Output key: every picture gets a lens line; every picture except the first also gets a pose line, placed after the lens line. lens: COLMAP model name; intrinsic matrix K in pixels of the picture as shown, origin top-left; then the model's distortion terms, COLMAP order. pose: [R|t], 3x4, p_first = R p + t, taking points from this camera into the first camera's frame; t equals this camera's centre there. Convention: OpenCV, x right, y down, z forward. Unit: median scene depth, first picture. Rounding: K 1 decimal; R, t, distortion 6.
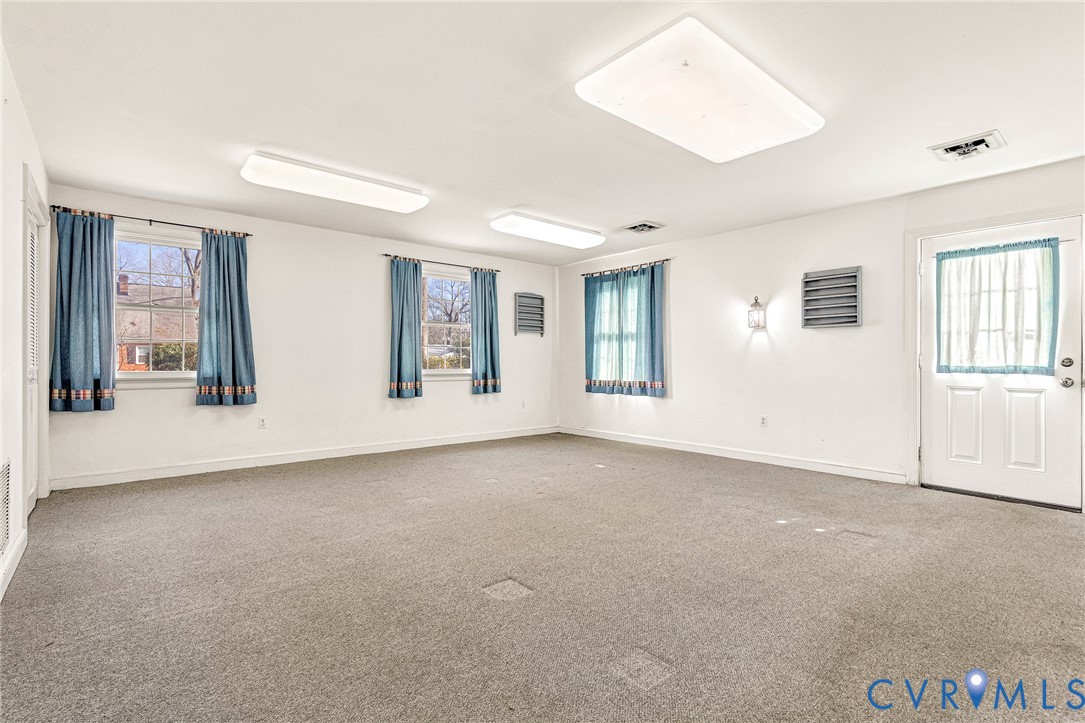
lens RADIAL K [[508.9, 0, 538.0], [0, 508.9, 365.9], [0, 0, 1]] dist [0.010746, -0.001371]
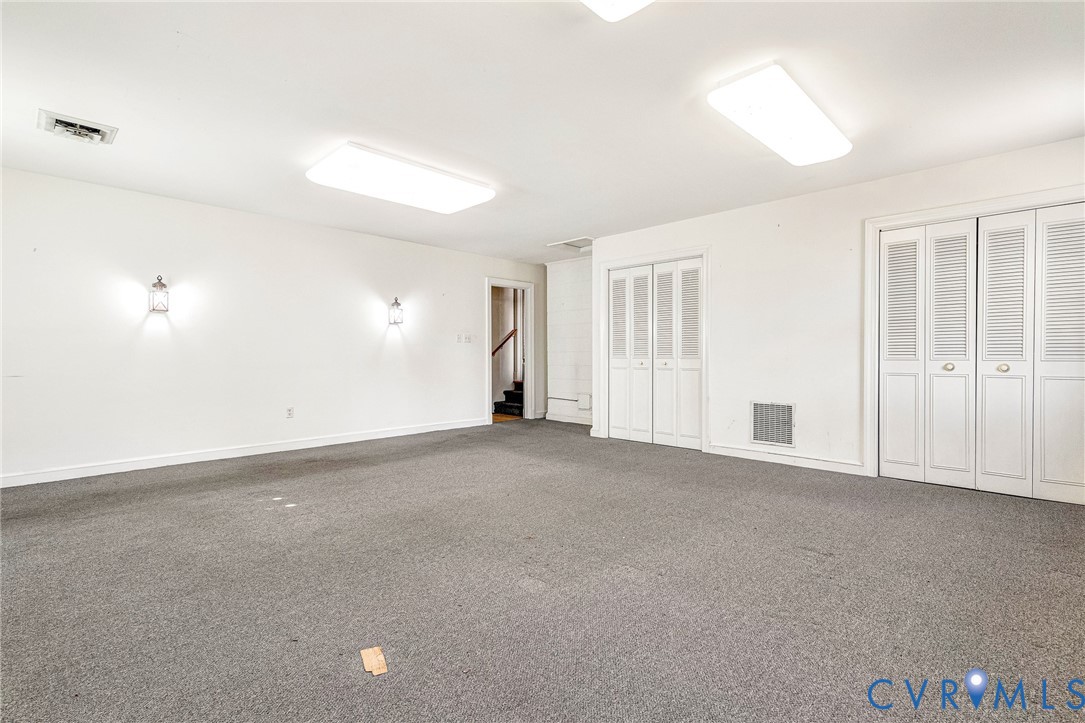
lens RADIAL K [[508.9, 0, 552.8], [0, 508.9, 359.8], [0, 0, 1]] dist [0.010746, -0.001371]
pose [[-0.992573, 0.000462, -0.121648, 0.038238], [-0.002007, 0.999794, 0.020175, -0.007818], [0.121633, 0.020269, -0.992368, 1.140647]]
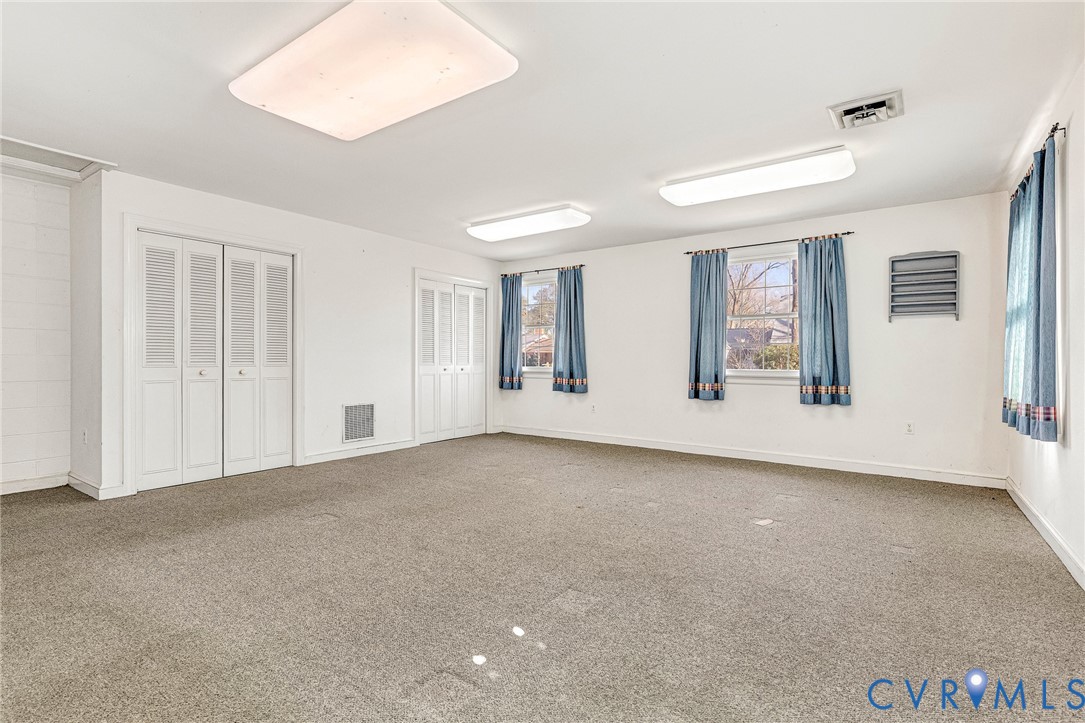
lens RADIAL K [[508.9, 0, 548.8], [0, 508.9, 360.2], [0, 0, 1]] dist [0.010746, -0.001371]
pose [[0.260432, -0.002280, -0.965490, 0.573329], [-0.011152, 0.999923, -0.005370, -0.001970], [0.965428, 0.012165, 0.260386, 0.477705]]
